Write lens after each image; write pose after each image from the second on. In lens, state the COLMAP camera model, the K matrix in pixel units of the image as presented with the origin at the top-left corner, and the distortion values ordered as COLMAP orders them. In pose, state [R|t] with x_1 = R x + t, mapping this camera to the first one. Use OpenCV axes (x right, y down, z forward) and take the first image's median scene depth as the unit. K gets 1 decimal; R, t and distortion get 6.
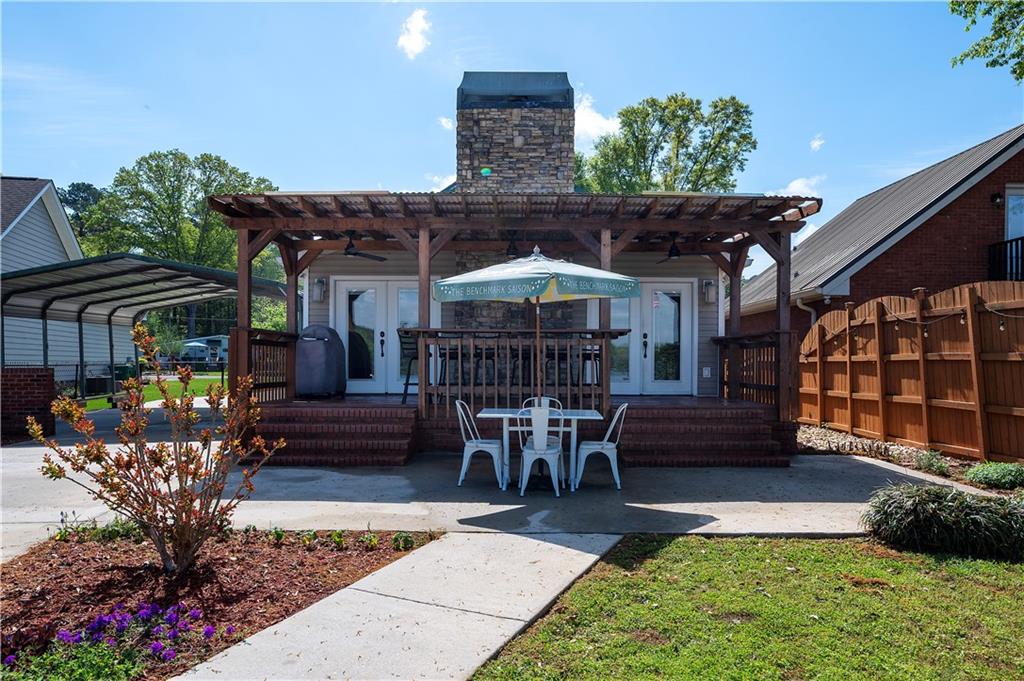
lens RADIAL K [[728.2, 0, 512.4], [0, 728.2, 346.8], [0, 0, 1]] dist [-0.002535, -0.003223]
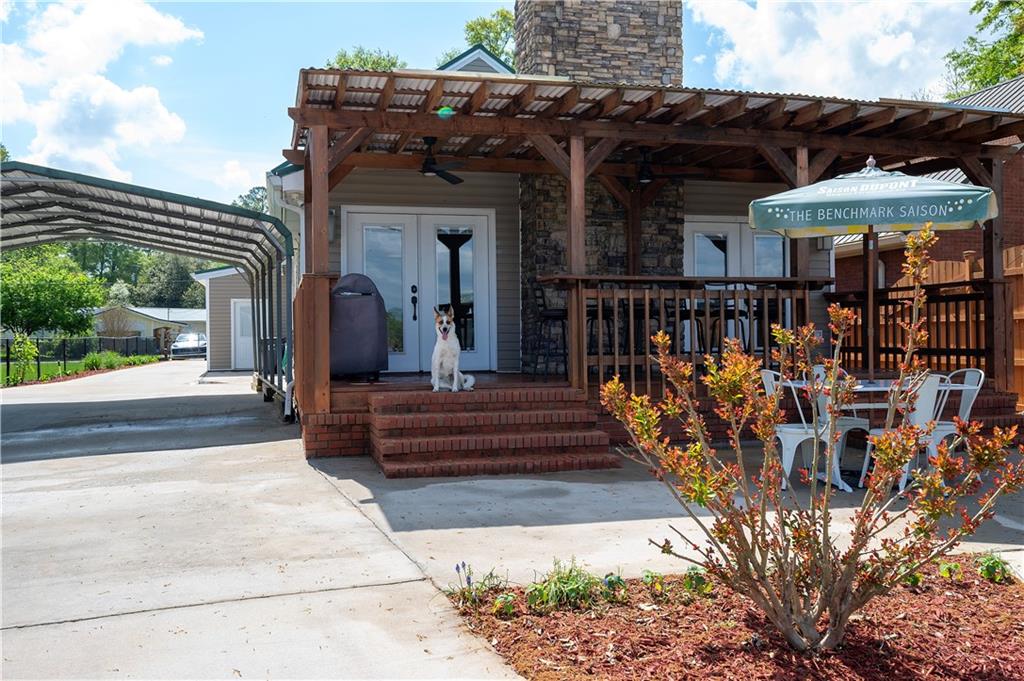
lens RADIAL K [[873.5, 0, 511.4], [0, 873.5, 338.1], [0, 0, 1]] dist [-0.009588, 0.001047]
pose [[0.968649, -0.015222, 0.247965, -0.322563], [0.008863, 0.999603, 0.026739, 0.010178], [-0.248274, -0.023703, 0.968400, 0.146106]]
